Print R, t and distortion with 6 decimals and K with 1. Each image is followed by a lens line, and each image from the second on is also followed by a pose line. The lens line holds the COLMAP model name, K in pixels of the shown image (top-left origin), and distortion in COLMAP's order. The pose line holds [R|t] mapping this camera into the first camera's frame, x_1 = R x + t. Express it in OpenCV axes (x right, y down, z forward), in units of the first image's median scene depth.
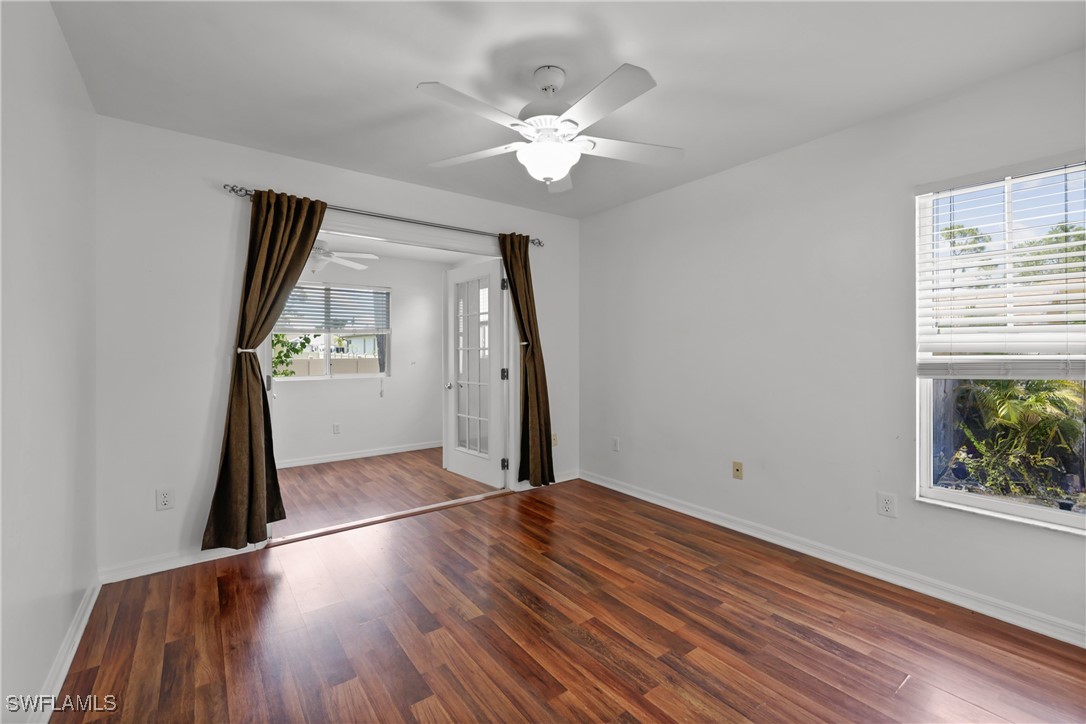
lens RADIAL K [[459.5, 0, 541.9], [0, 459.5, 356.9], [0, 0, 1]] dist [-0.001273, -0.000221]
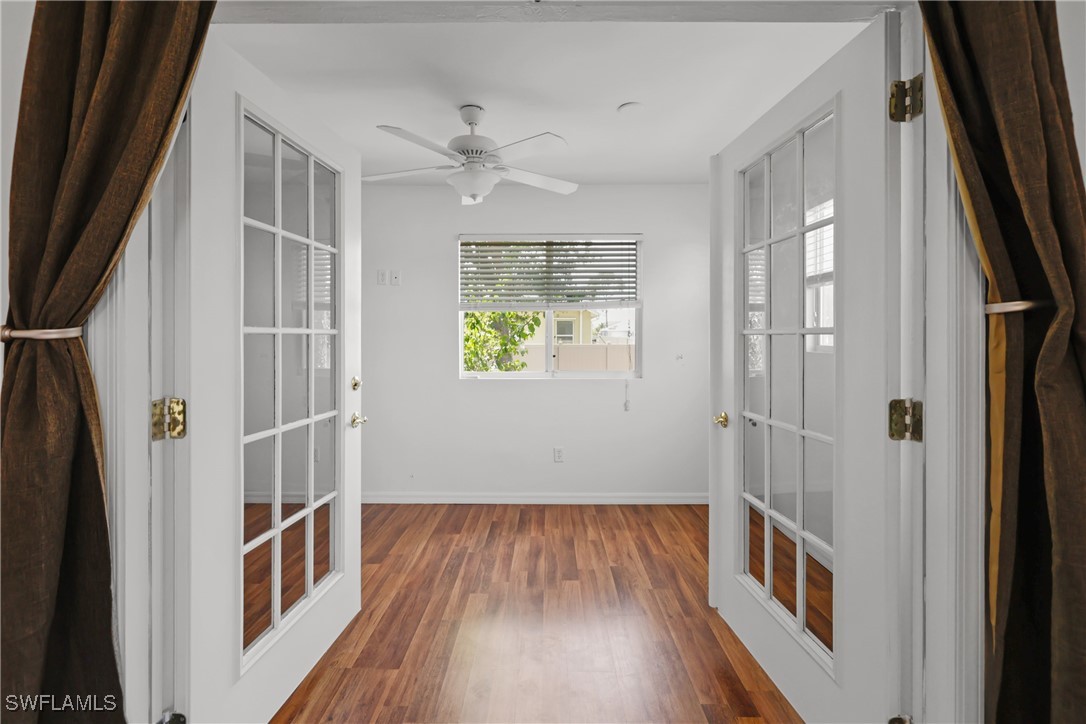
lens RADIAL K [[474.4, 0, 545.8], [0, 474.4, 335.0], [0, 0, 1]] dist [0.014567, 0.000149]
pose [[0.804547, 0.002328, -0.593884, -0.074669], [-0.013026, 0.999821, -0.013727, -0.006711], [0.593746, 0.018780, 0.804433, 0.564399]]
